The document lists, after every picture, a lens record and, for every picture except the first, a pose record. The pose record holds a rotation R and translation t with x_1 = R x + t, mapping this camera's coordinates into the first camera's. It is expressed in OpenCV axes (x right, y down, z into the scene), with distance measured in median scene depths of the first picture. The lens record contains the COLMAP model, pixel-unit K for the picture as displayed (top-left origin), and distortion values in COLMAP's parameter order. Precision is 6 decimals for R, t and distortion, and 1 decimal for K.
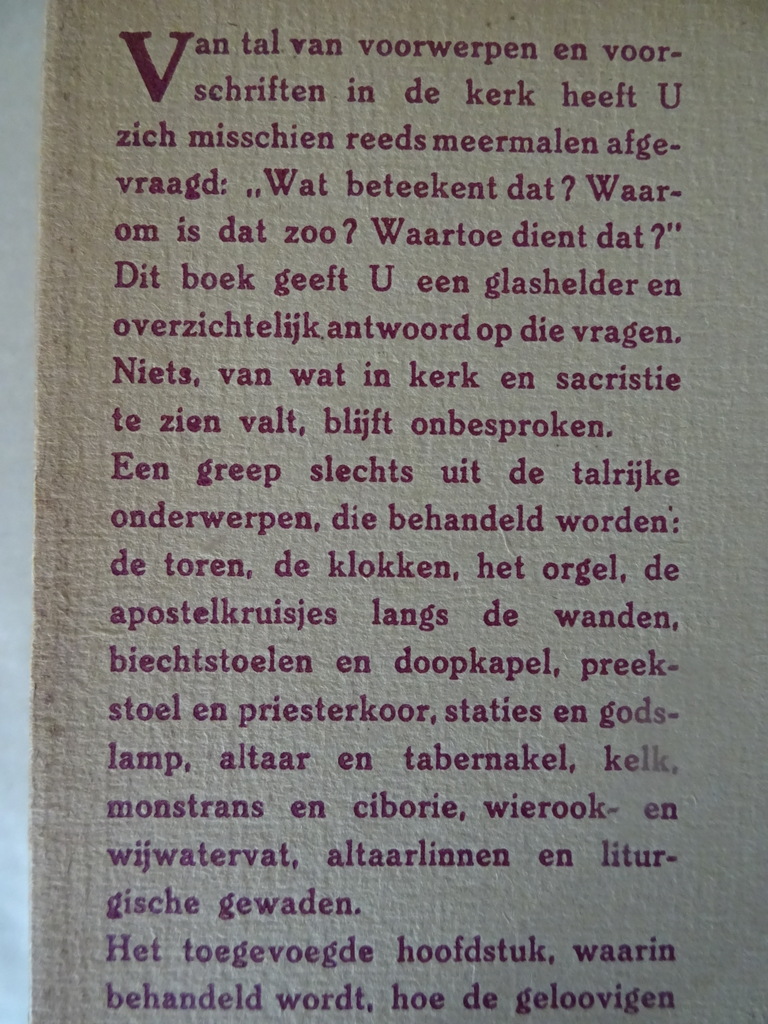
lens RADIAL K [[716.9, 0, 381.6], [0, 716.9, 507.0], [0, 0, 1]] dist [0.011029, -0.032376]
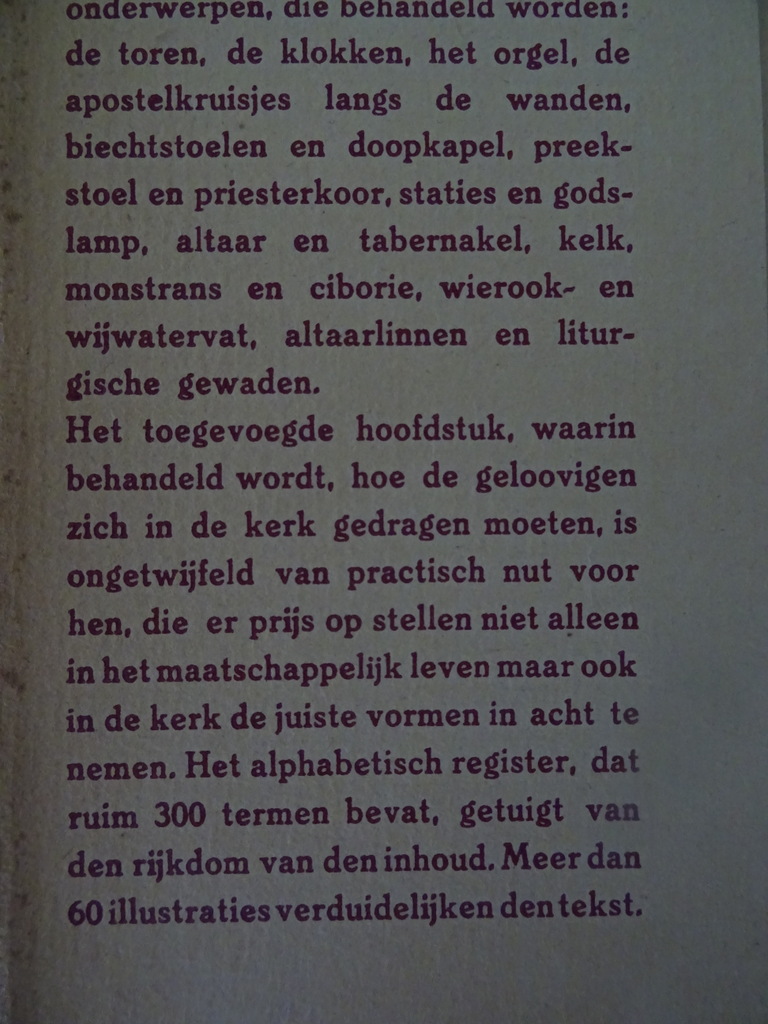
lens RADIAL K [[716.9, 0, 380.0], [0, 716.9, 508.9], [0, 0, 1]] dist [0.011029, -0.032376]
pose [[0.999786, -0.020106, -0.004801, 0.057070], [0.020124, 0.999791, 0.003632, 0.724269], [0.004727, -0.003728, 0.999982, -0.007214]]
